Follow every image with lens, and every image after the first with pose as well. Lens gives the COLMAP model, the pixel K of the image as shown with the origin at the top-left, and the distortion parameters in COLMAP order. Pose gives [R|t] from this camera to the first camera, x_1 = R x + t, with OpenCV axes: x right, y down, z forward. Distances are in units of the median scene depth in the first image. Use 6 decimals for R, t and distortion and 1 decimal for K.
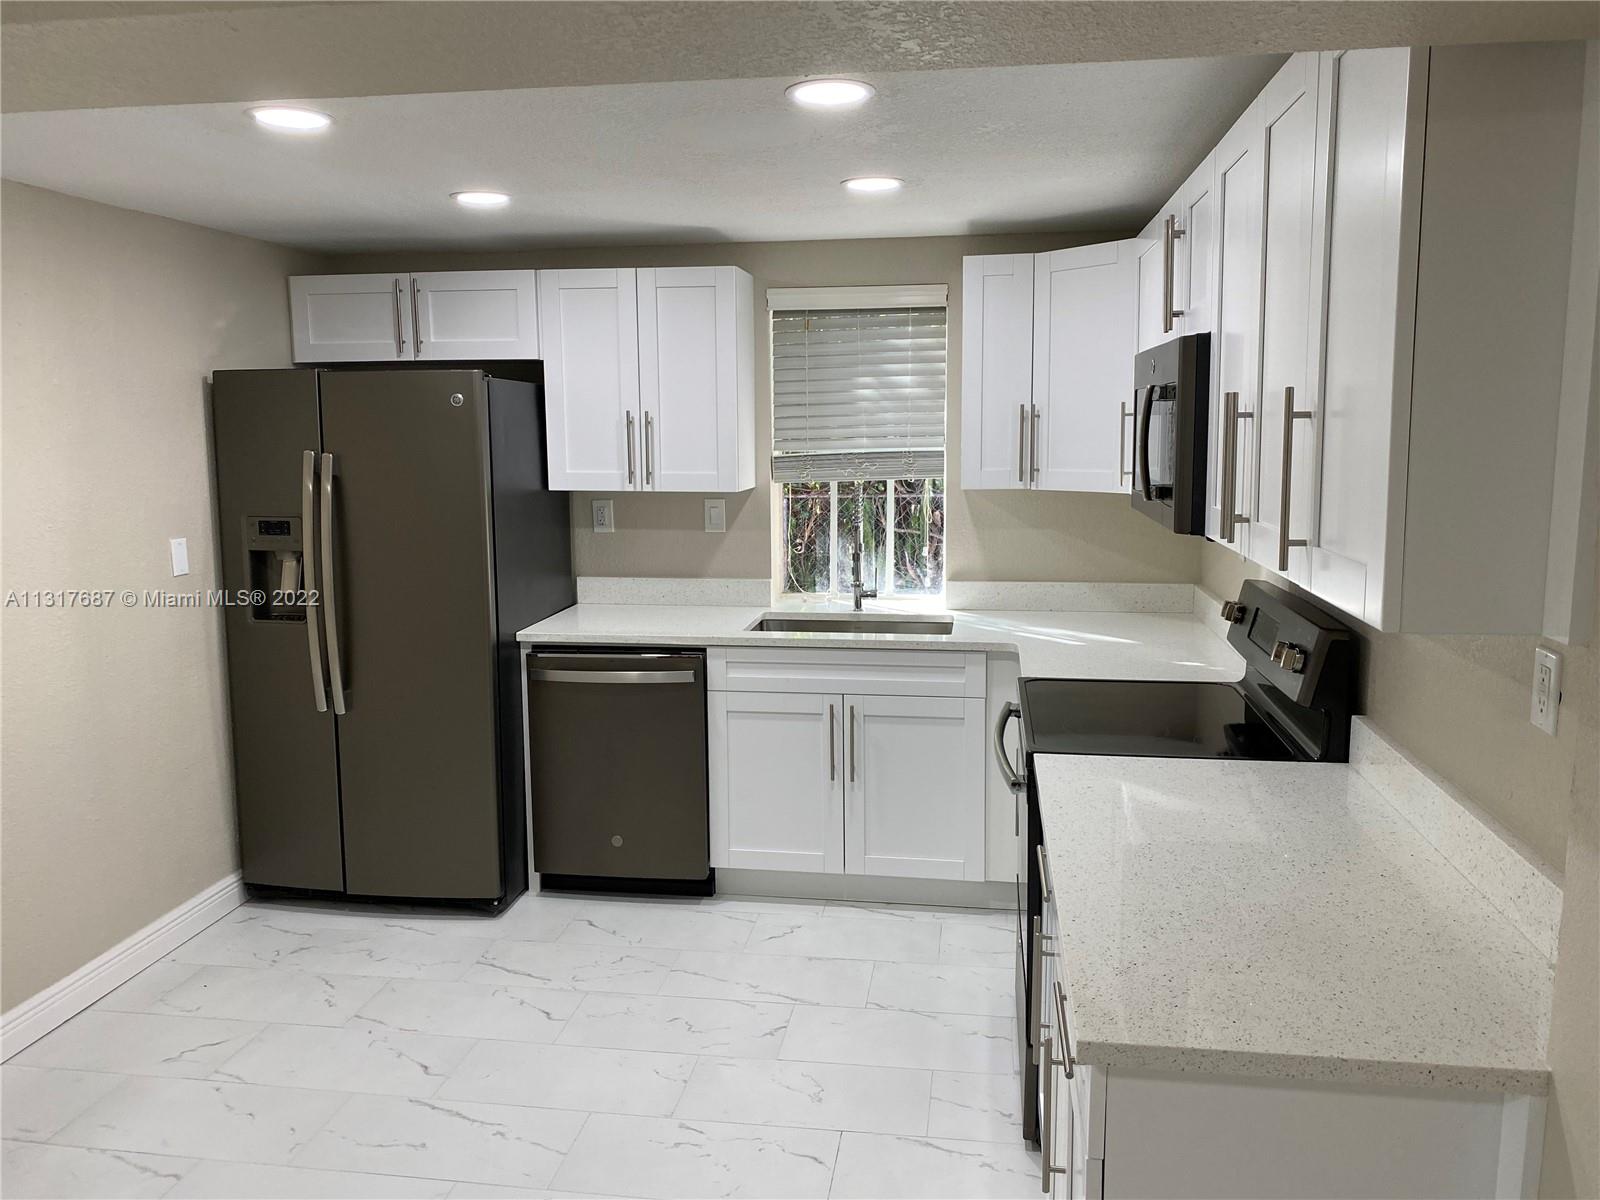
lens RADIAL K [[1209.9, 0, 800.0], [0, 1209.9, 600.0], [0, 0, 1]] dist [0.077018, -0.216379]
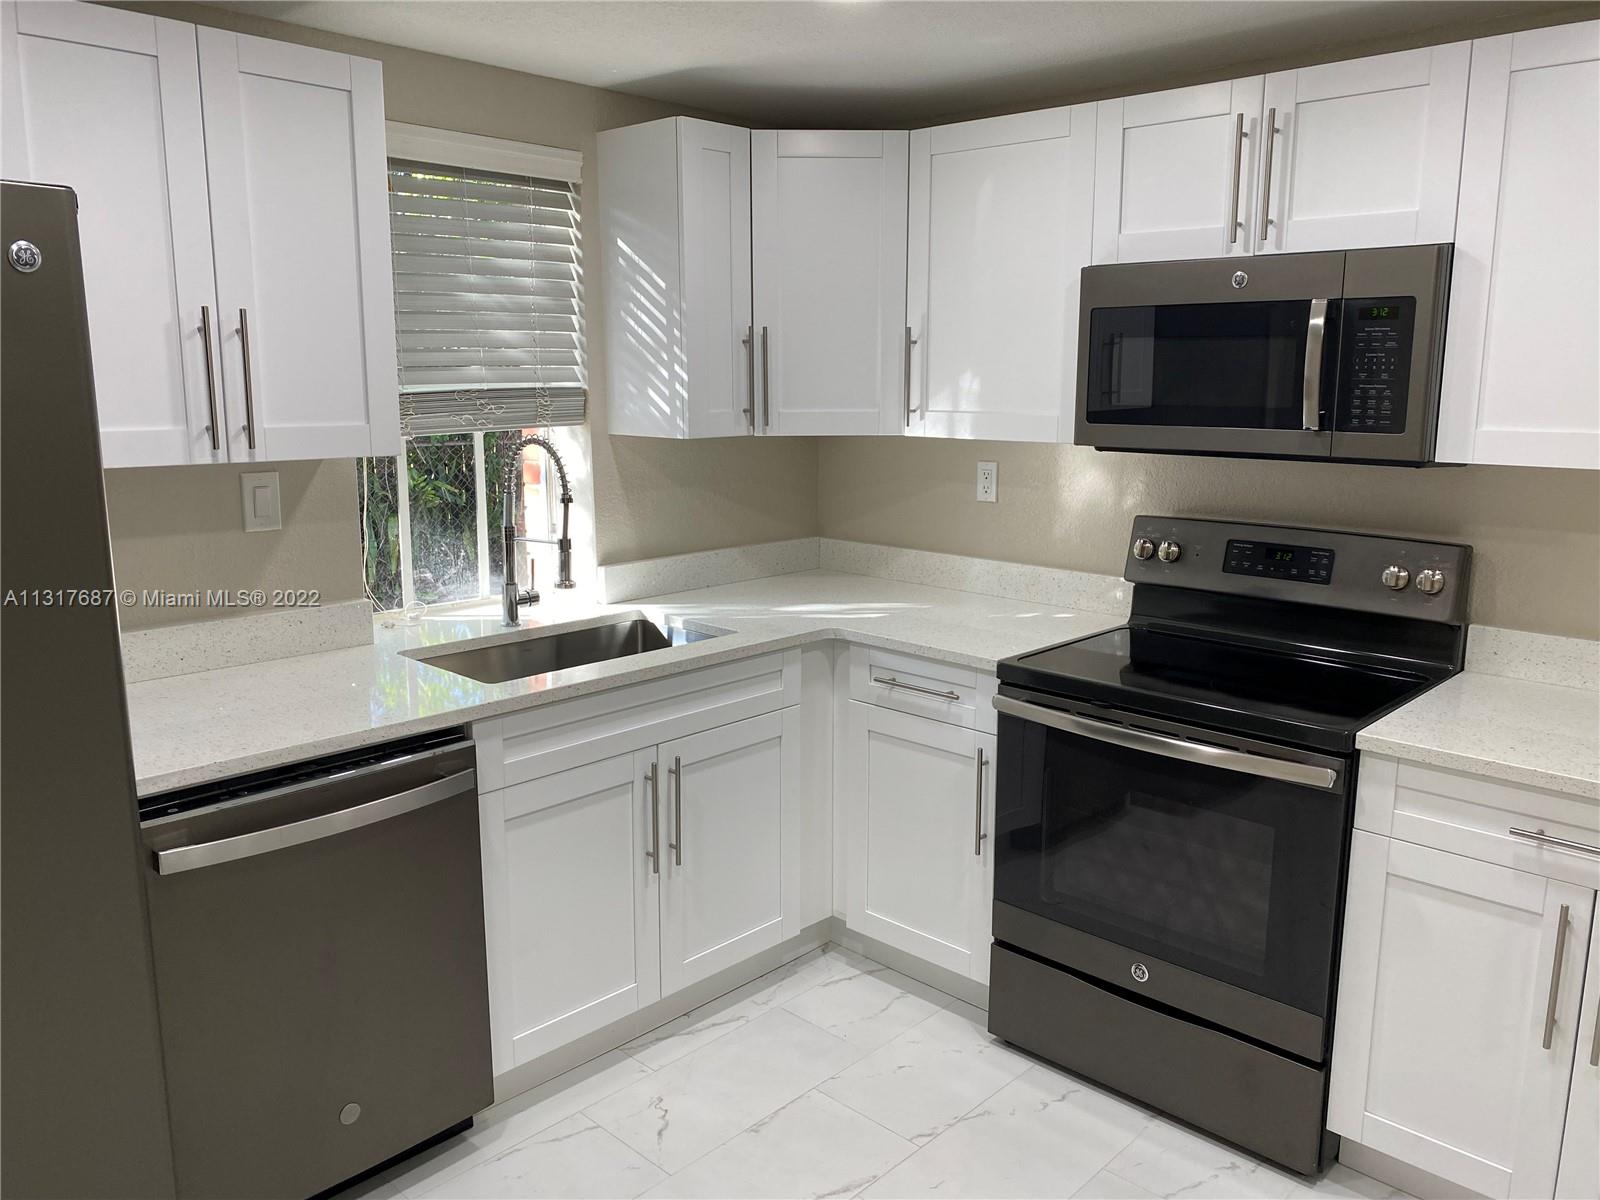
lens RADIAL K [[1209.9, 0, 800.0], [0, 1209.9, 600.0], [0, 0, 1]] dist [0.077018, -0.216379]
pose [[0.563560, -0.143098, 0.813587, -0.426298], [0.110421, 0.989093, 0.097481, -0.055511], [-0.818662, 0.034901, 0.573214, 0.499097]]
